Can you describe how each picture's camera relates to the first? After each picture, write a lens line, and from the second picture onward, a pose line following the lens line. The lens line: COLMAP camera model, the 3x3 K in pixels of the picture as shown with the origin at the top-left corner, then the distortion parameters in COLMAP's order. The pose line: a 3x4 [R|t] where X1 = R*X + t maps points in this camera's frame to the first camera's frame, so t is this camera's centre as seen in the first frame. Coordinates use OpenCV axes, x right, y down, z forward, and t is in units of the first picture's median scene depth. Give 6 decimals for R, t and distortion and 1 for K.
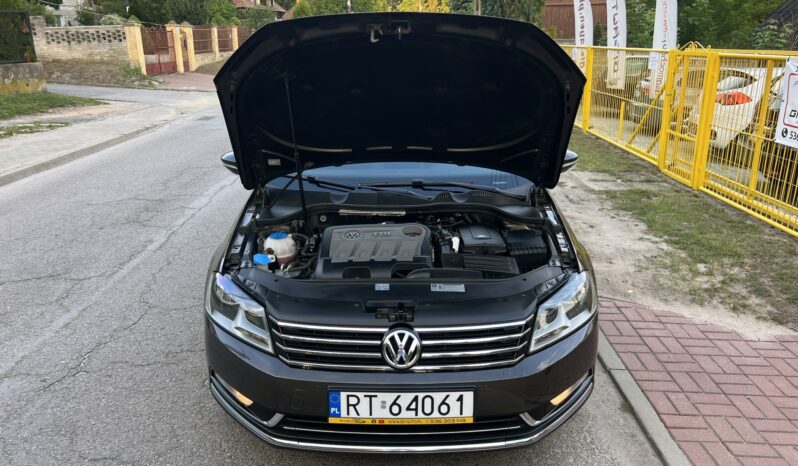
lens RADIAL K [[620.8, 0, 393.1], [0, 620.8, 233.1], [0, 0, 1]] dist [0.059390, -0.069129]
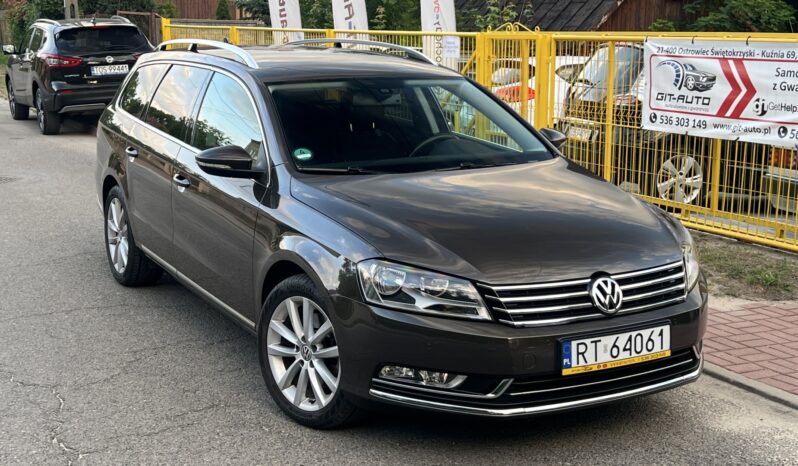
lens RADIAL K [[1060.9, 0, 379.4], [0, 1060.9, 244.5], [0, 0, 1]] dist [0.072389, 0.000000]
pose [[0.876556, -0.088406, 0.473111, -1.158445], [0.133444, 0.989089, -0.062417, 0.162067], [-0.462430, 0.117846, 0.878789, -0.403217]]
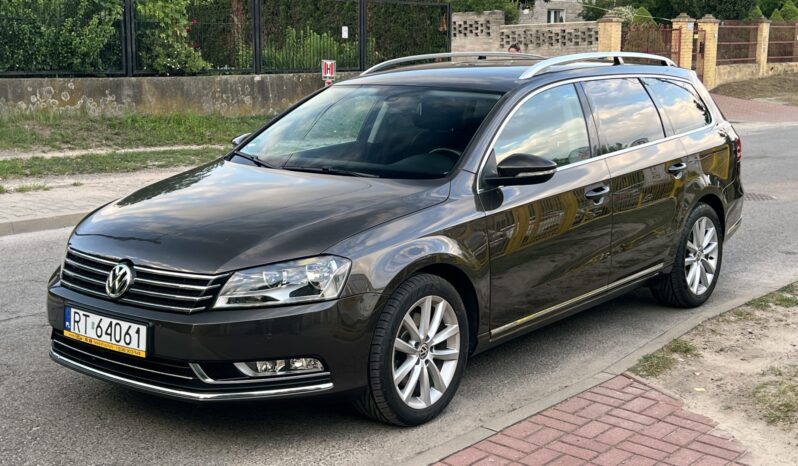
lens RADIAL K [[1082.3, 0, 396.6], [0, 1082.3, 234.3], [0, 0, 1]] dist [0.100391, 0.000000]
pose [[0.783943, 0.115581, -0.609979, 1.569850], [-0.193779, 0.978985, -0.063544, 0.132207], [0.589816, 0.168016, 0.789866, -0.250905]]
